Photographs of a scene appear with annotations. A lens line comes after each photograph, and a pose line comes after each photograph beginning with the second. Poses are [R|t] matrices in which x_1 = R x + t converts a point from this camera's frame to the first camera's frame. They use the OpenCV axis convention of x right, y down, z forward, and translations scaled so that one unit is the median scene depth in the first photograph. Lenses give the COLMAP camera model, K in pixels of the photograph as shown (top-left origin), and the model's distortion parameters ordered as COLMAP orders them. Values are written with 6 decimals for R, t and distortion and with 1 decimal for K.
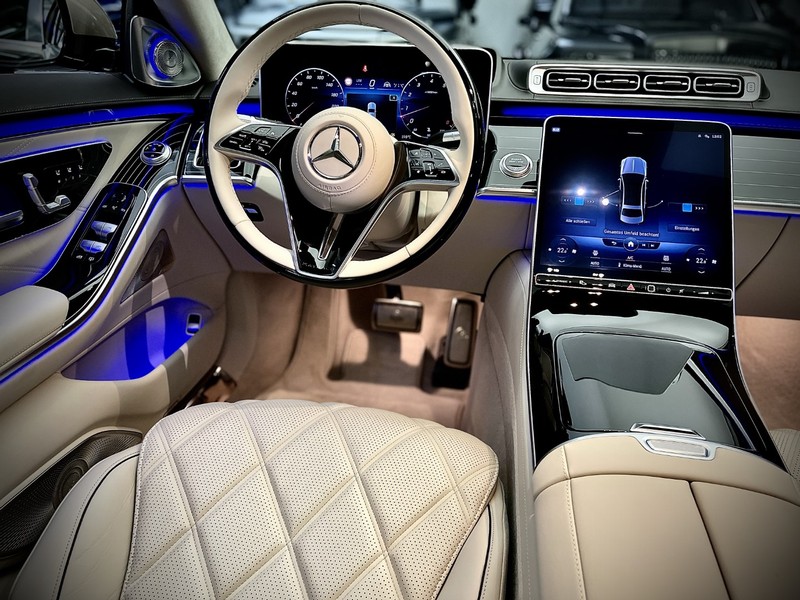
lens RADIAL K [[605.7, 0, 404.5], [0, 605.7, 312.4], [0, 0, 1]] dist [0.076537, -0.120549]
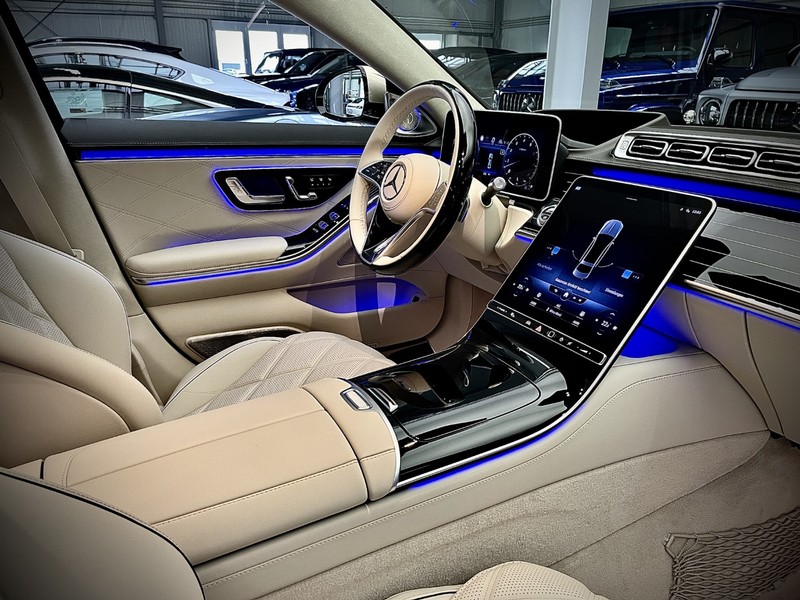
lens RADIAL K [[605.7, 0, 404.5], [0, 605.7, 312.4], [0, 0, 1]] dist [0.076537, -0.120549]
pose [[0.628997, 0.258008, -0.733345, 0.970848], [-0.315434, 0.946882, 0.062584, -0.058077], [0.710538, 0.191957, 0.676970, 0.071707]]
